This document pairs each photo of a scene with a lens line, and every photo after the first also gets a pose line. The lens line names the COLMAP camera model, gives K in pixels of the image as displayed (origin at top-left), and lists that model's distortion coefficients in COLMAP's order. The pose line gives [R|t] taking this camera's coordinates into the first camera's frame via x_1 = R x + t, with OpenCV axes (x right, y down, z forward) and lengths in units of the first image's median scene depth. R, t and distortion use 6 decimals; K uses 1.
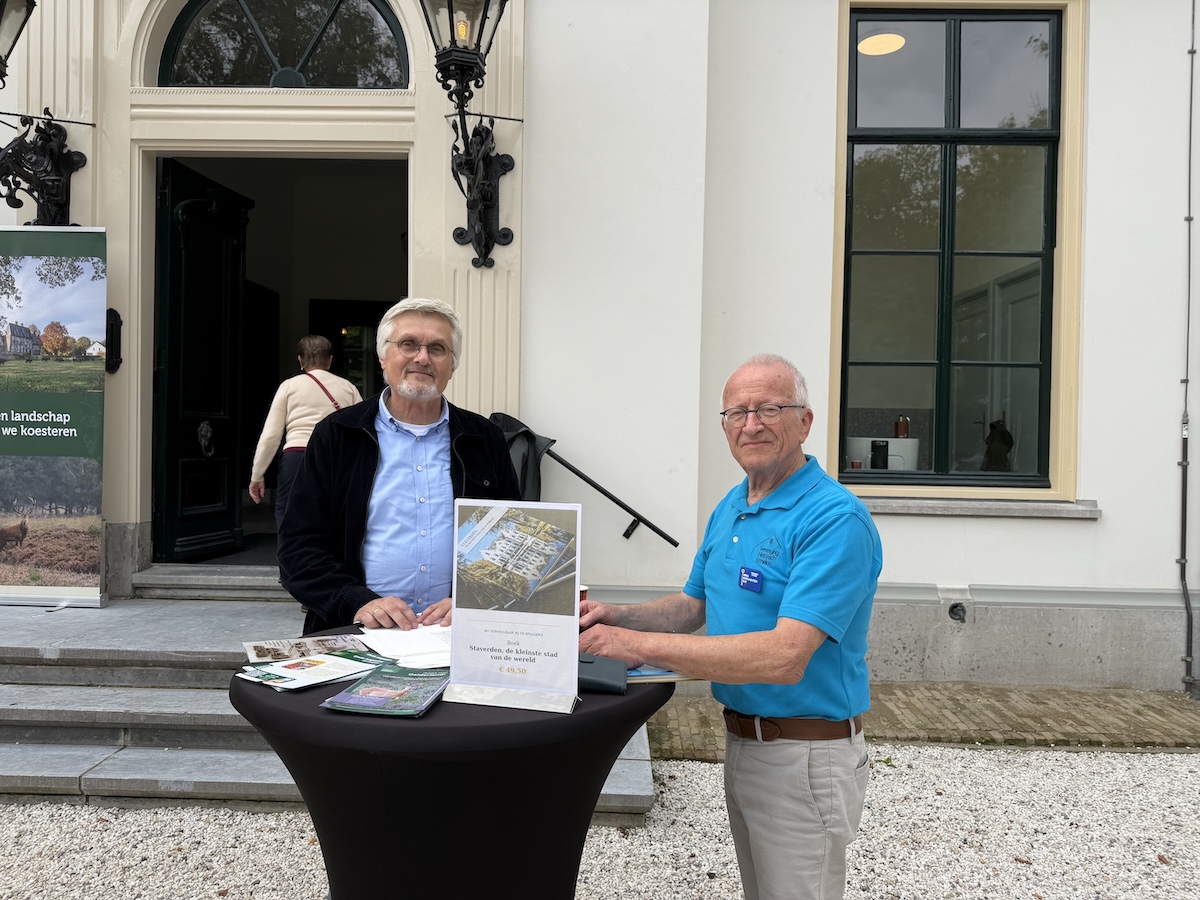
lens RADIAL K [[844.1, 0, 602.8], [0, 844.1, 452.7], [0, 0, 1]] dist [-0.001620, -0.000499]
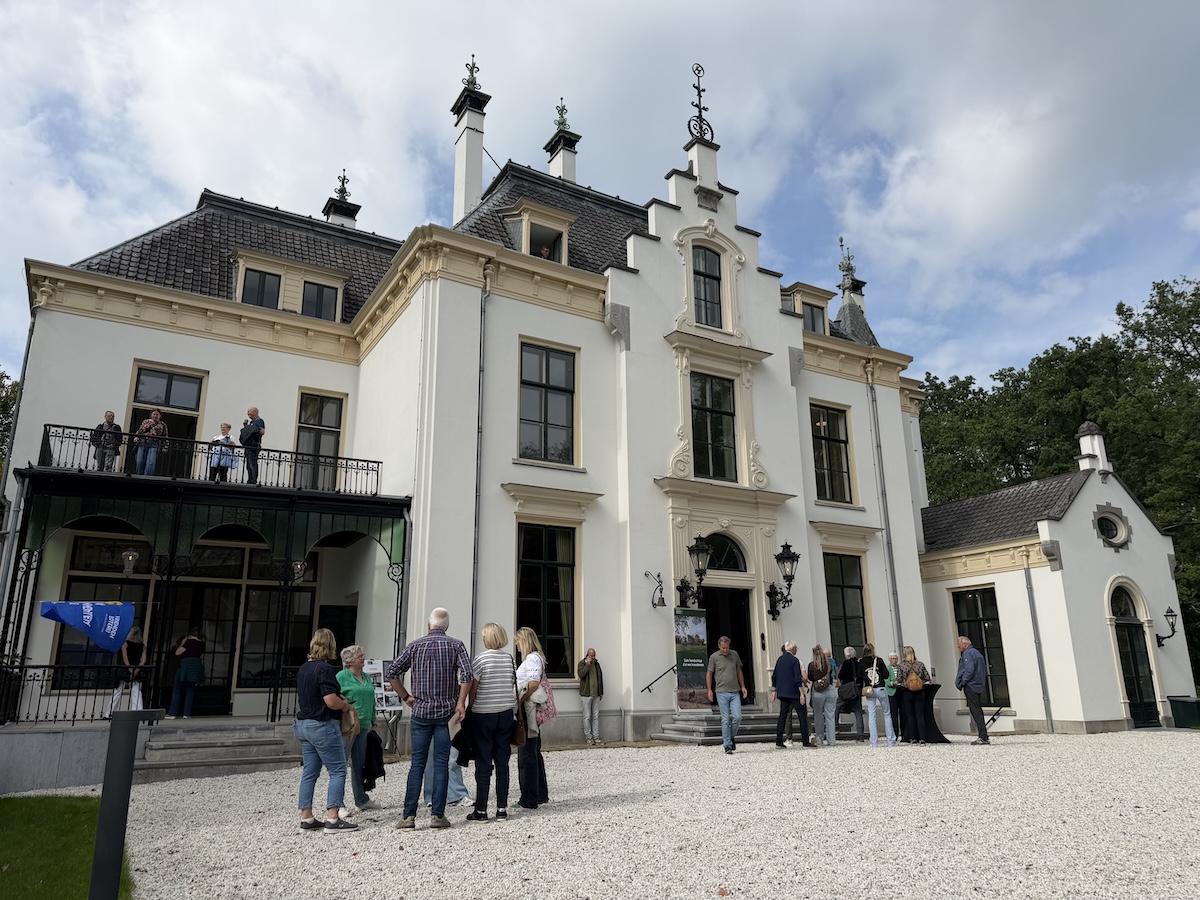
lens RADIAL K [[832.7, 0, 602.4], [0, 832.7, 451.8], [0, 0, 1]] dist [0.074365, -0.101785]
pose [[0.842749, 0.118730, 0.525049, -3.064953], [0.028226, 0.964285, -0.263360, 0.029181], [-0.537566, 0.236766, 0.809299, -1.989966]]
